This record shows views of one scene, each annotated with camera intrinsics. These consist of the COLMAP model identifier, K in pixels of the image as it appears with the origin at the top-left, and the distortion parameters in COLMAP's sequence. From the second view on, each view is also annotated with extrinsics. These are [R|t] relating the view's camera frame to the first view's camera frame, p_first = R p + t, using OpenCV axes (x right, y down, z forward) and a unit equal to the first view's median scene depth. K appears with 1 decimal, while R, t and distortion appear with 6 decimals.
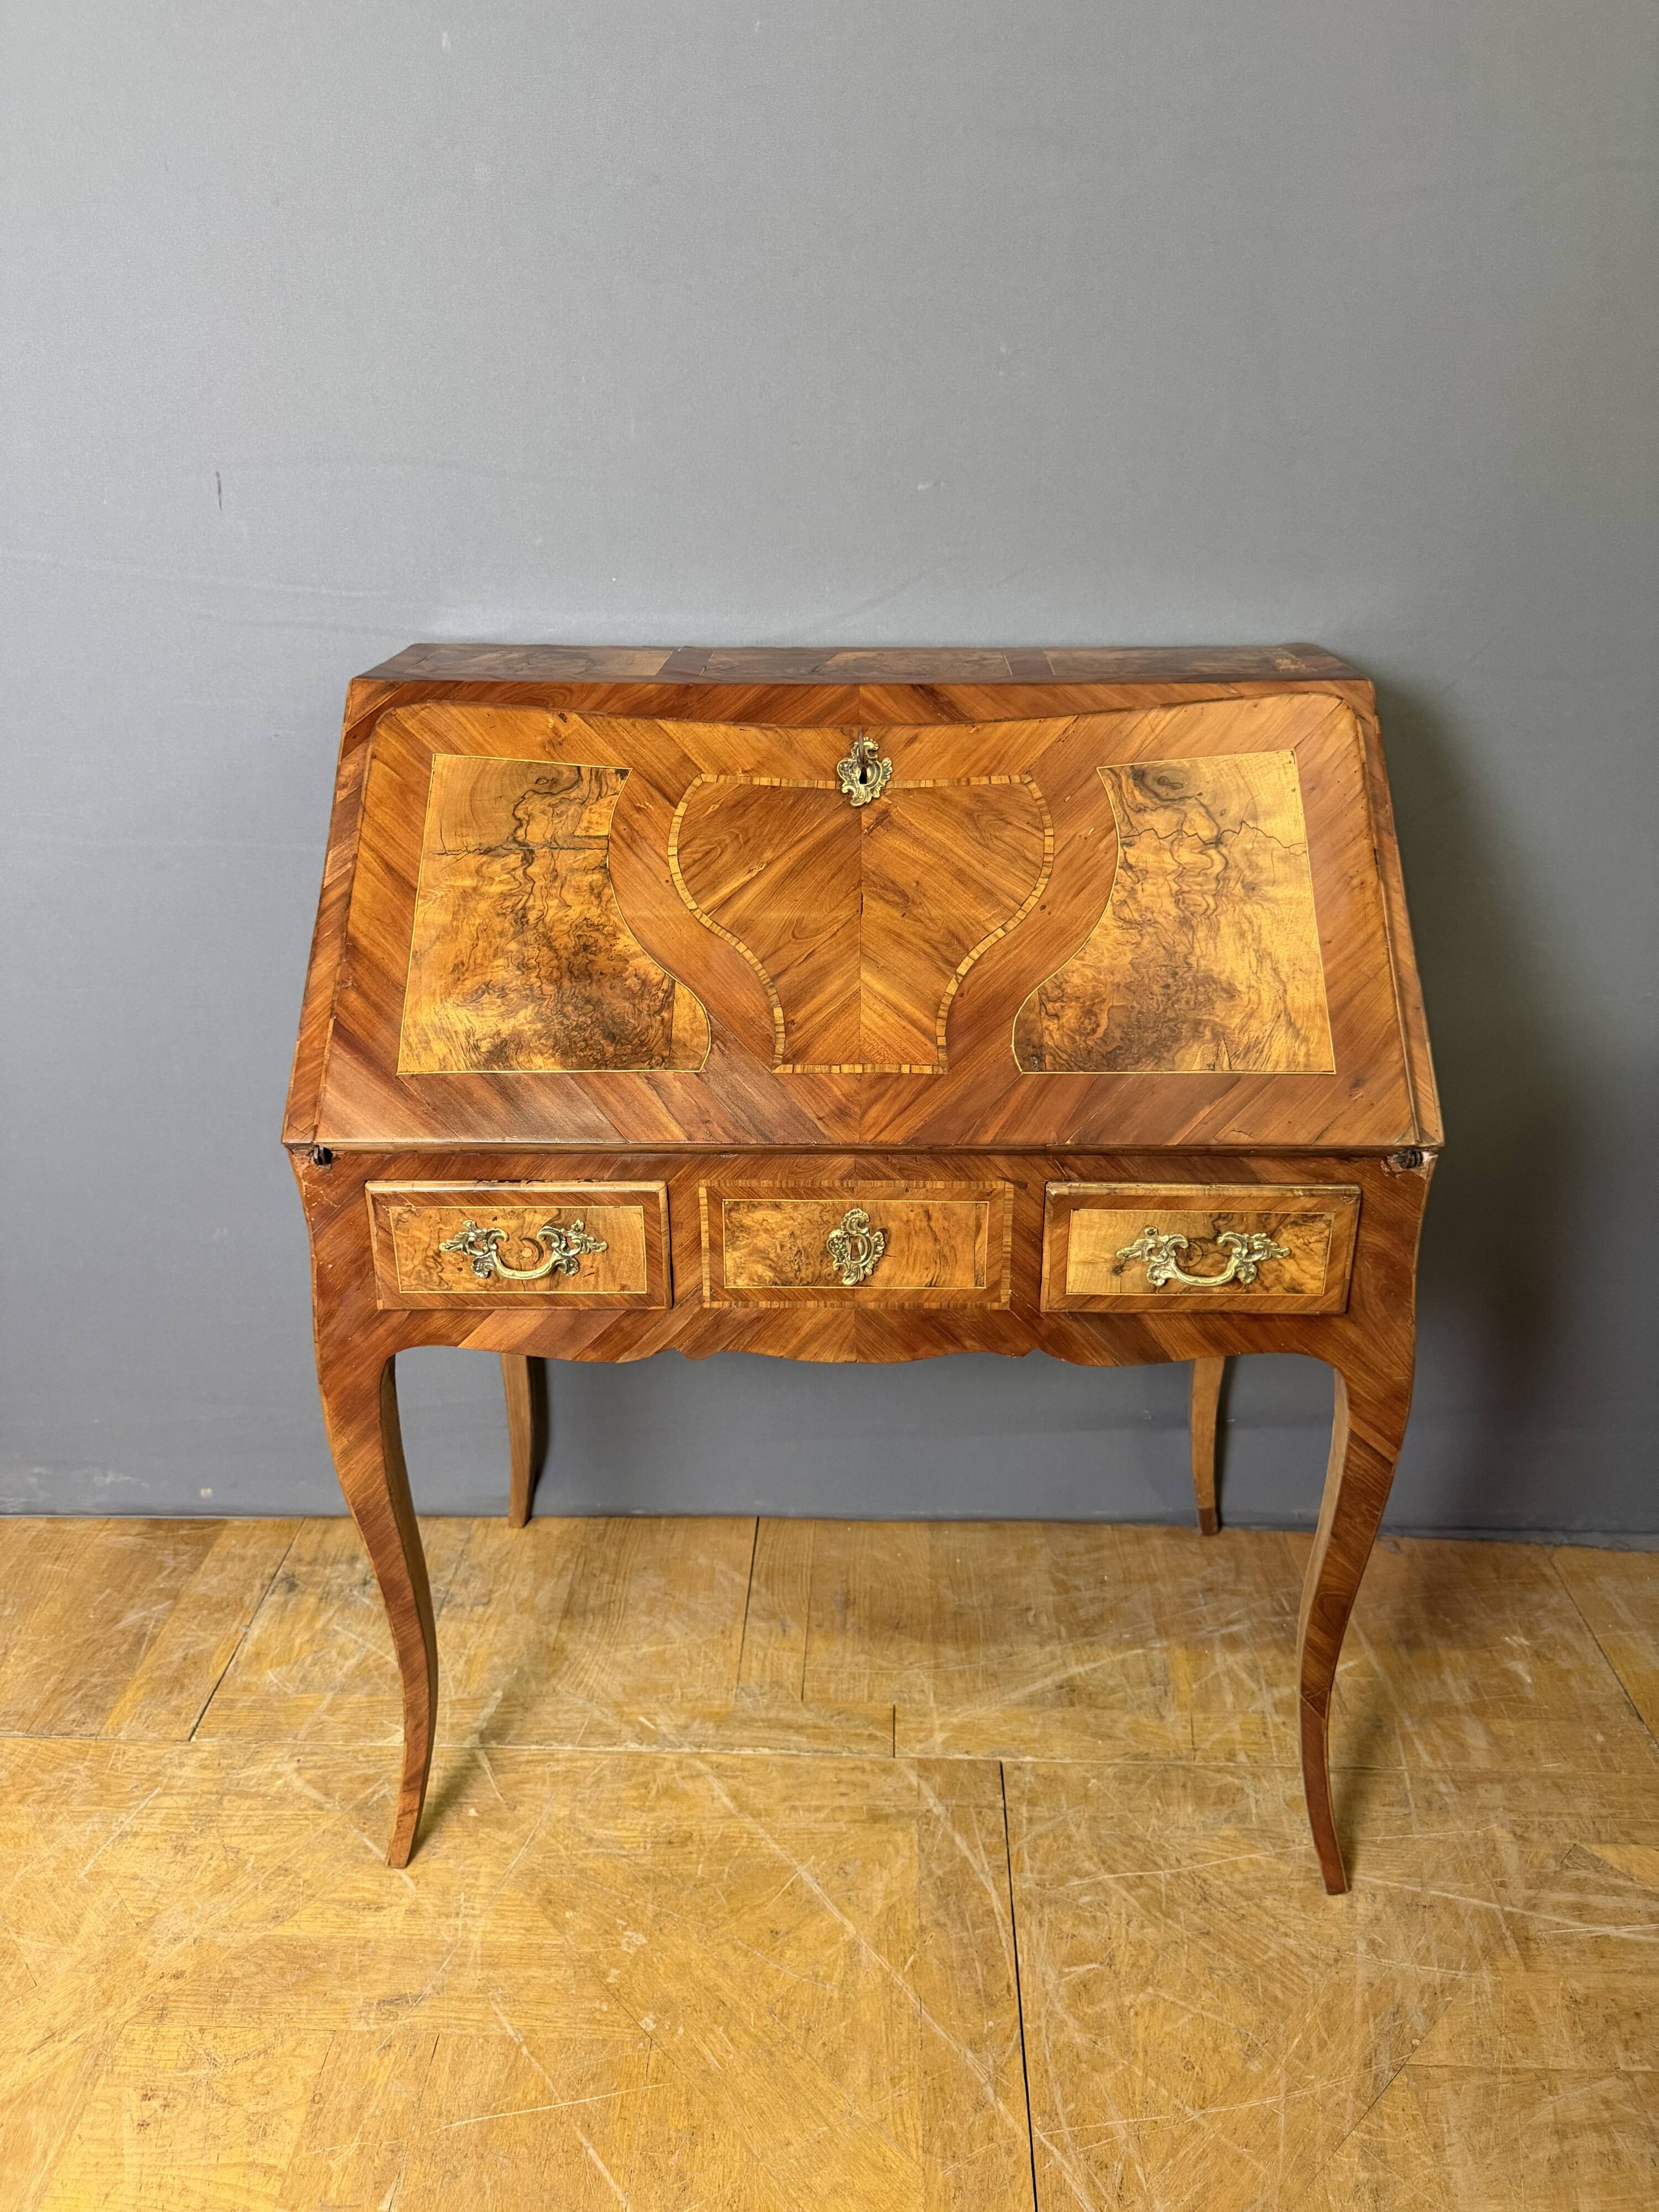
lens RADIAL K [[1586.5, 0, 821.1], [0, 1586.5, 1101.2], [0, 0, 1]] dist [0.016929, -0.022390]
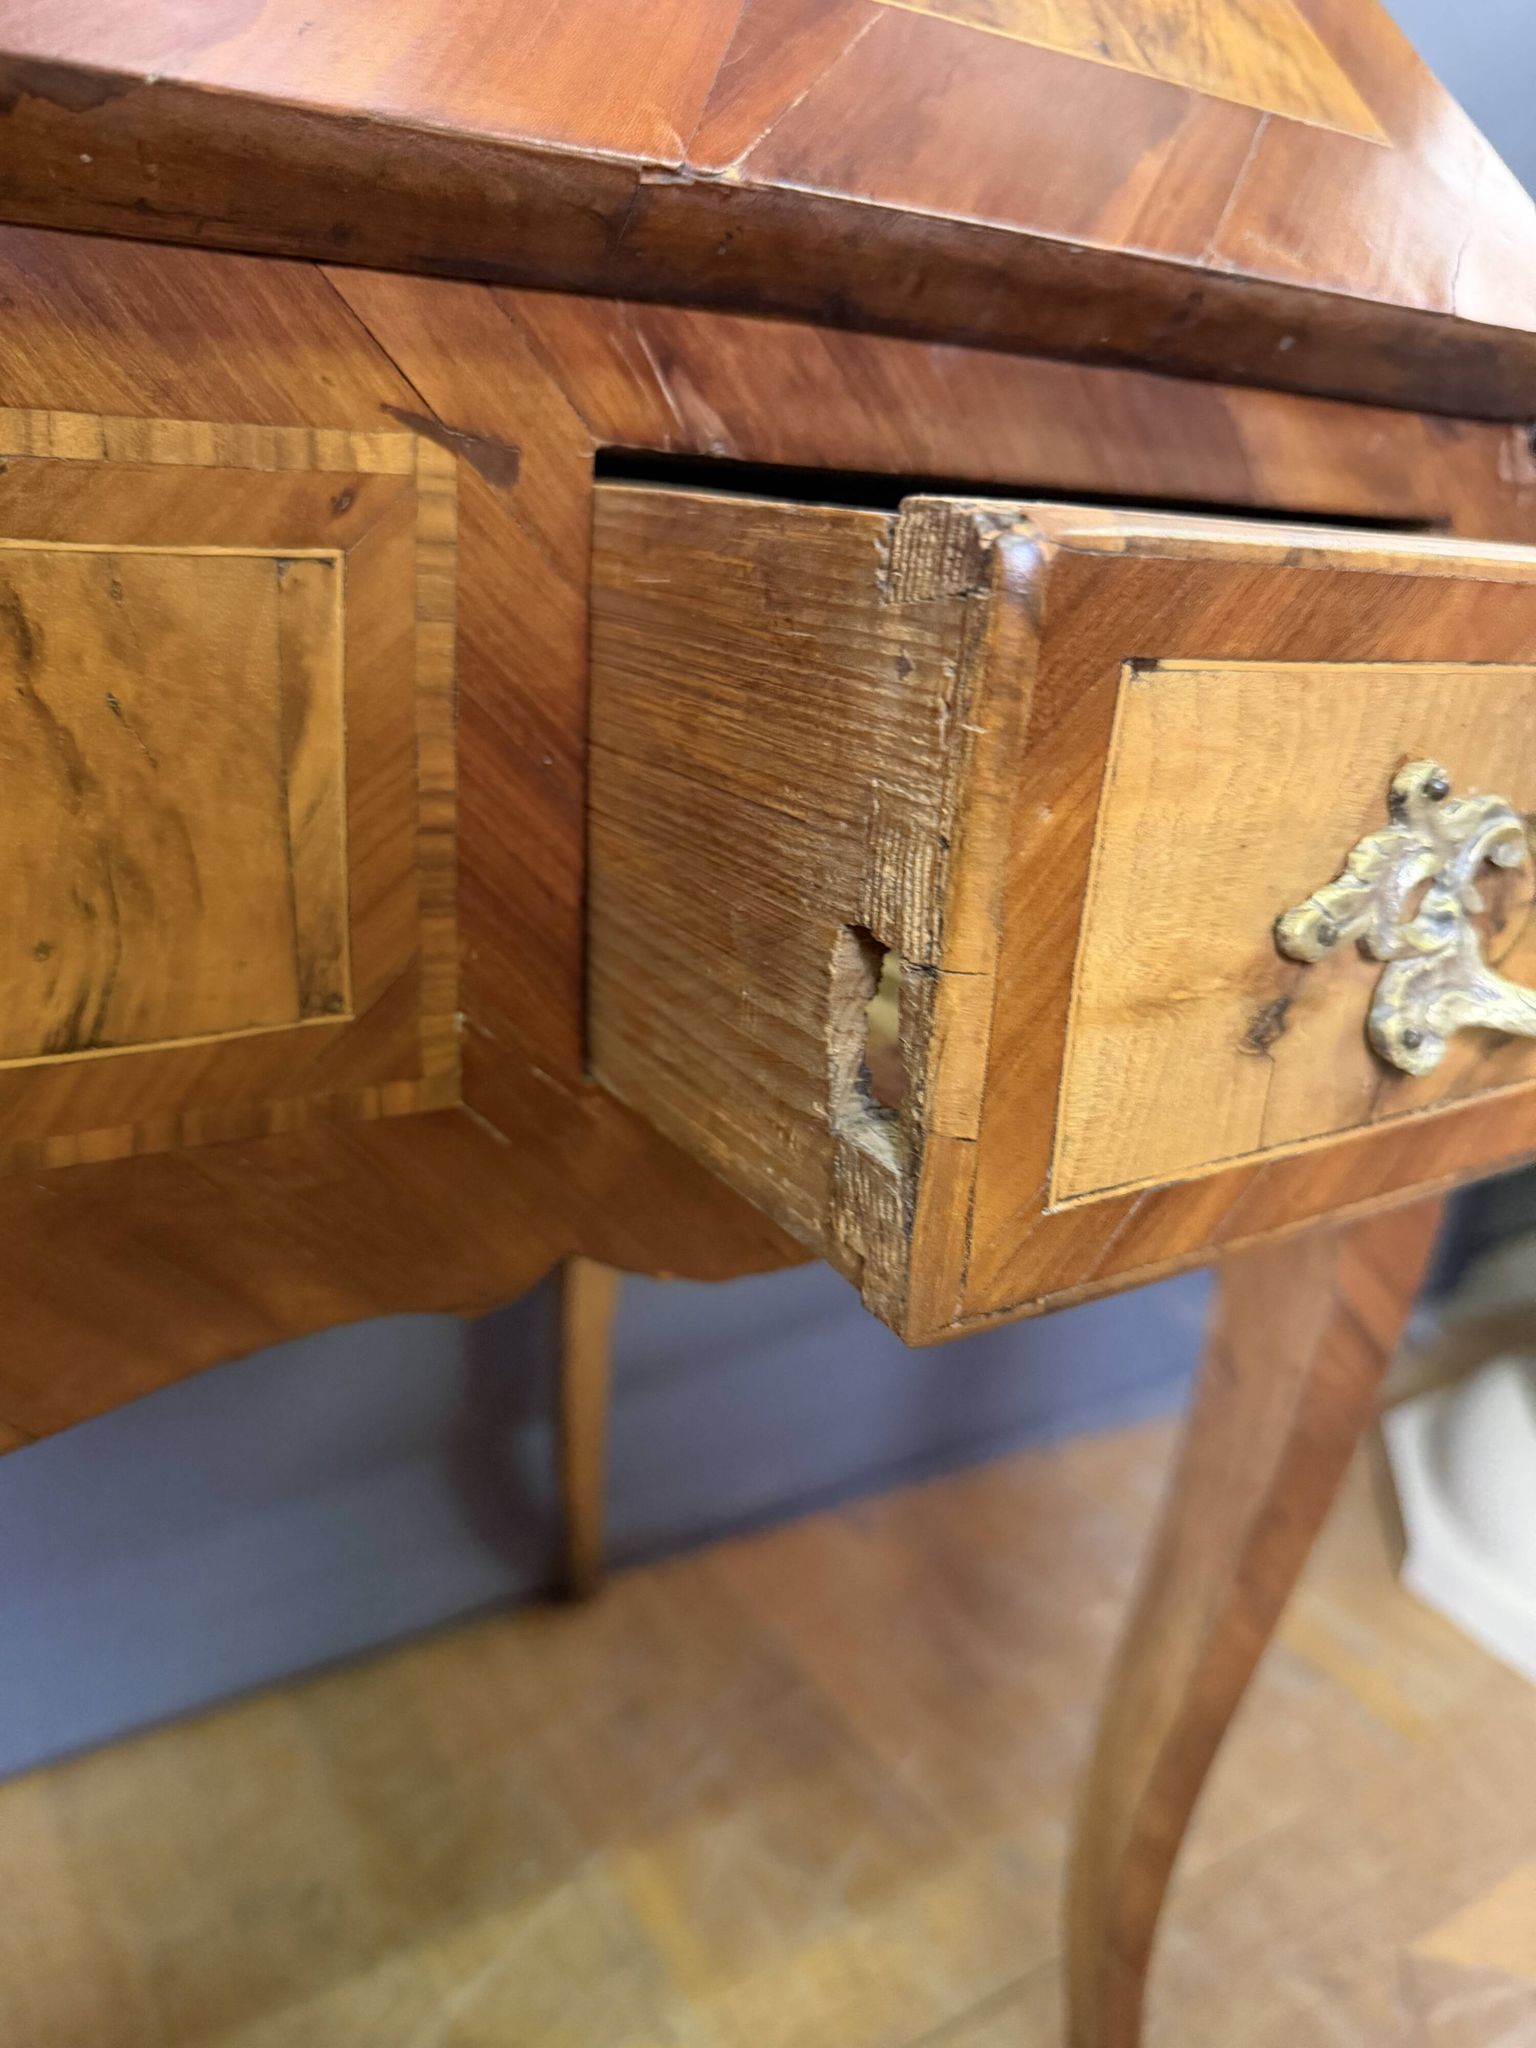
lens RADIAL K [[1564.1, 0, 815.0], [0, 1564.1, 1025.8], [0, 0, 1]] dist [-0.049346, 0.002850]
pose [[0.824438, -0.124276, 0.552140, 0.034474], [0.140653, 0.989976, 0.012806, 0.110519], [-0.548197, 0.067102, 0.833653, 0.698127]]
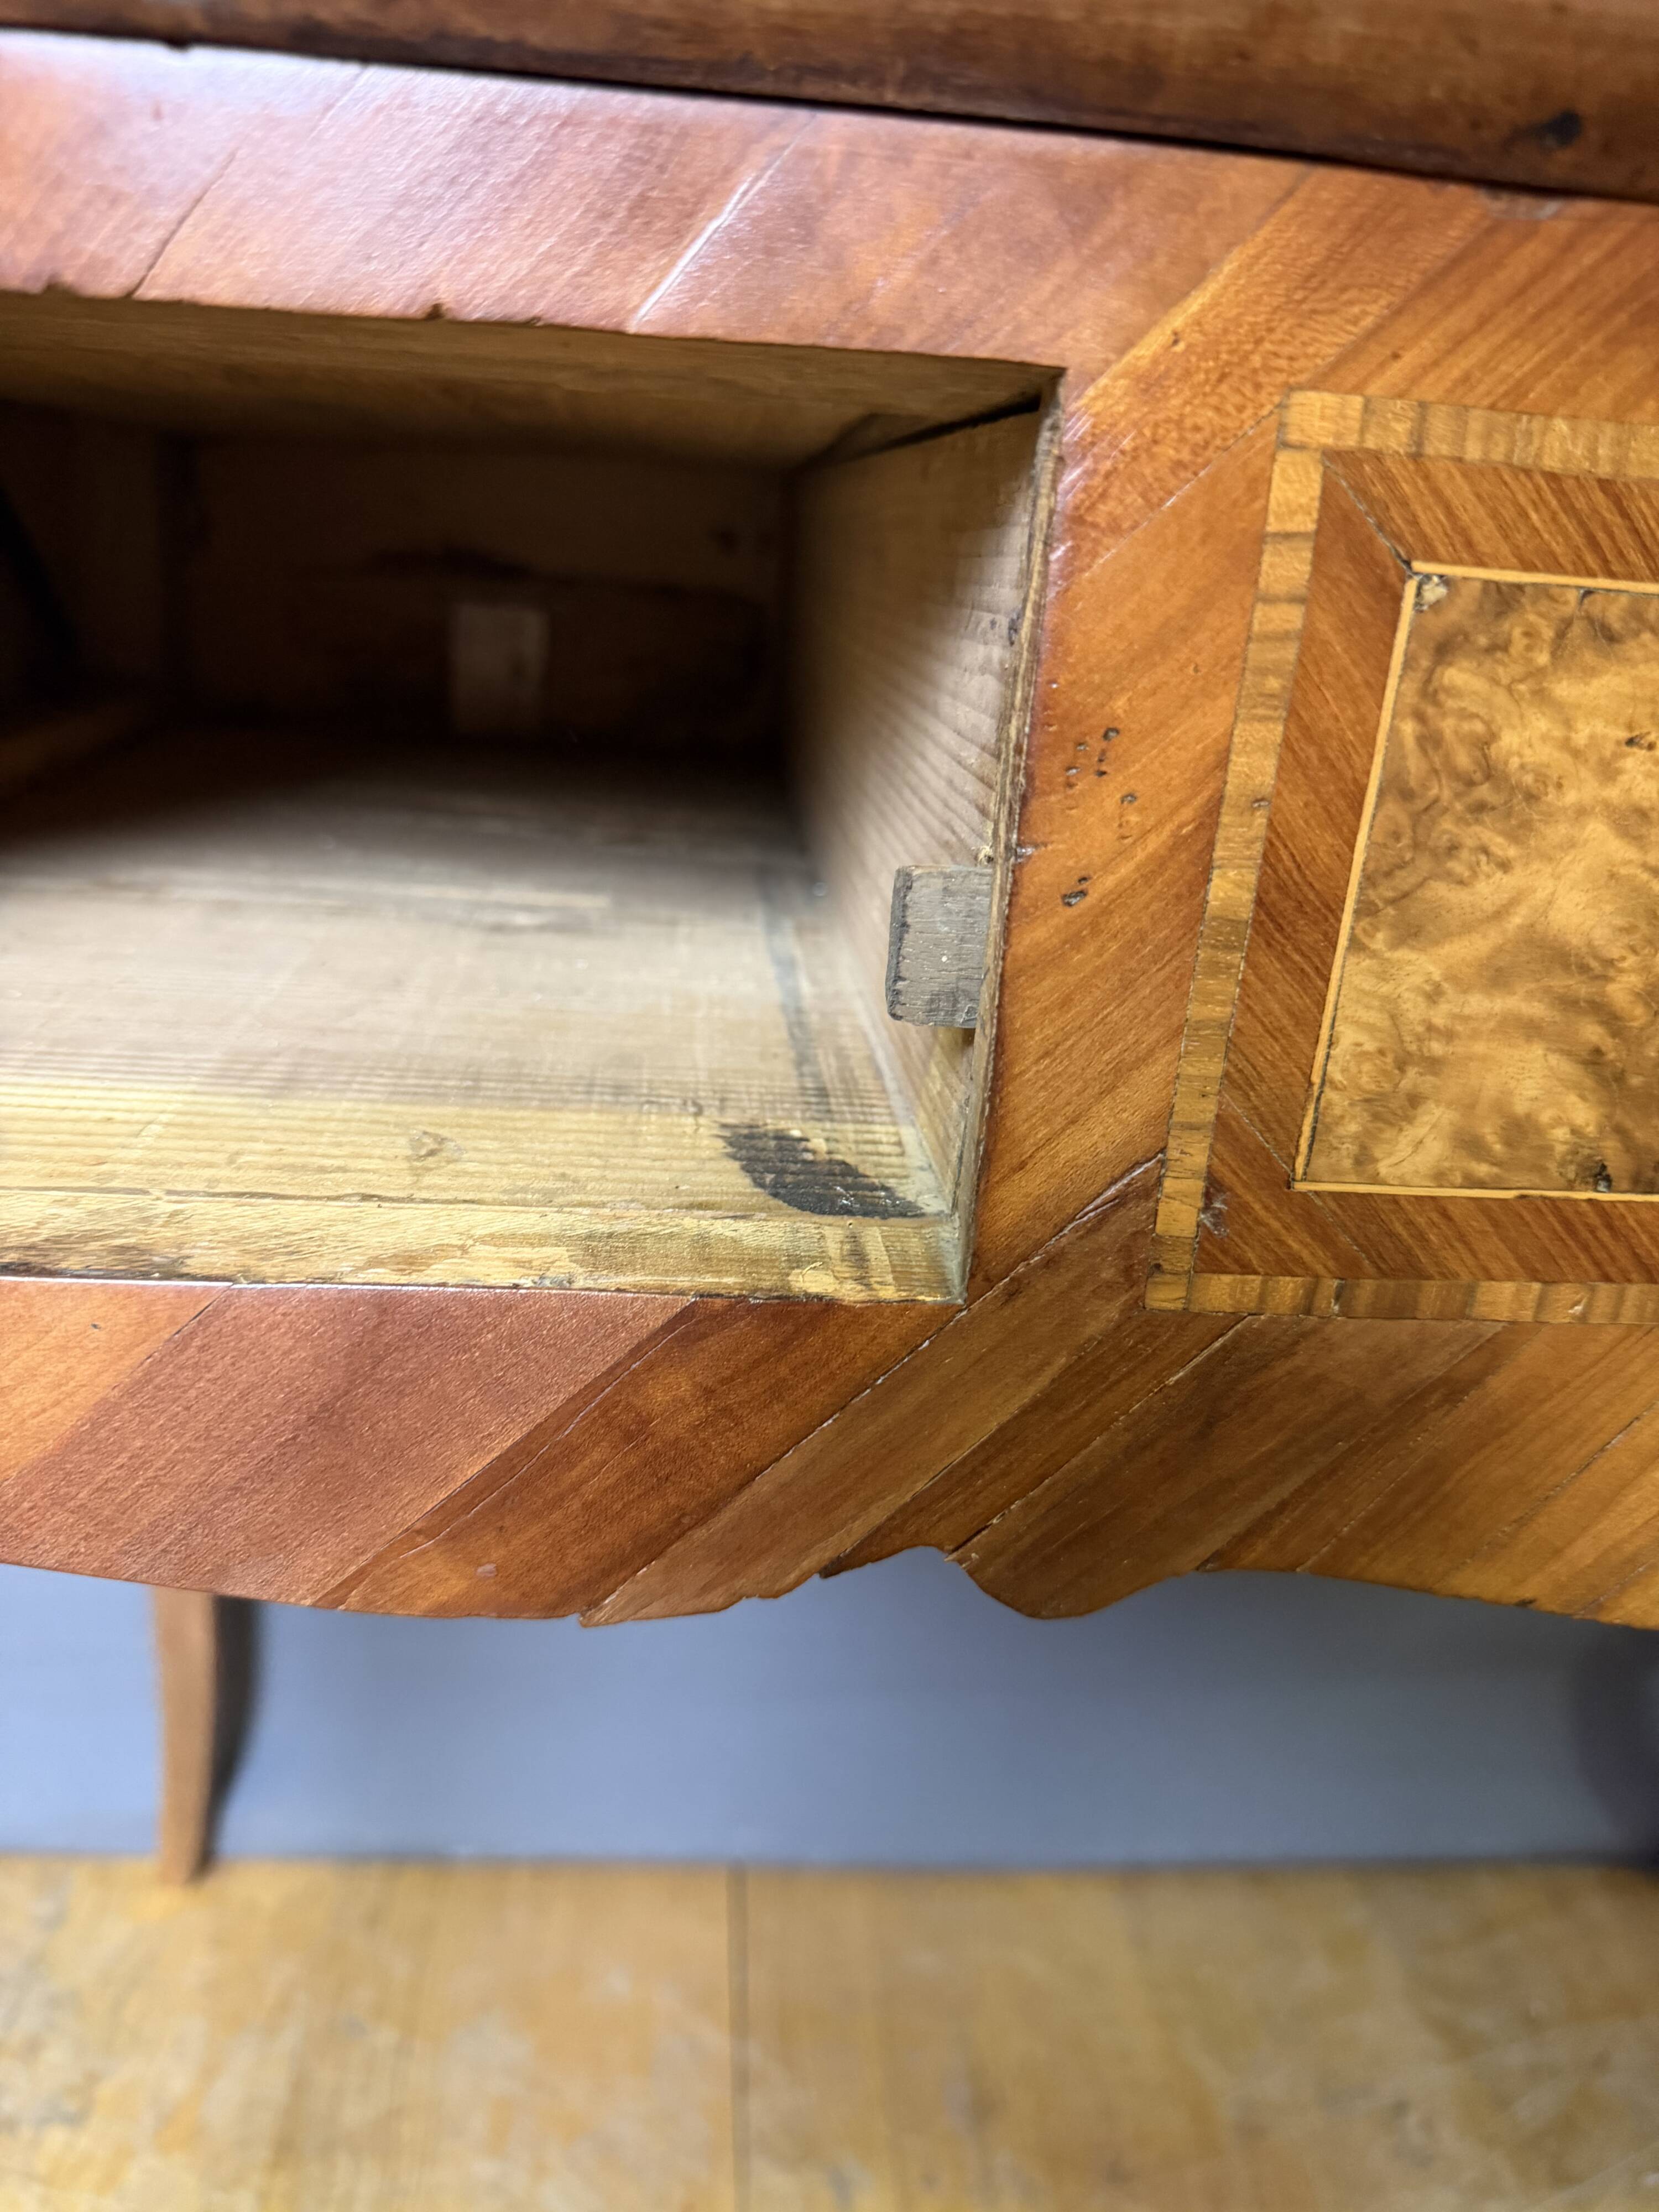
lens RADIAL K [[1689.4, 0, 823.0], [0, 1689.4, 1107.0], [0, 0, 1]] dist [-0.049346, 0.002850]
pose [[0.991697, 0.045010, 0.120462, -0.115097], [-0.038825, 0.997828, -0.053206, 0.106714], [-0.122595, 0.048088, 0.991291, 0.739814]]
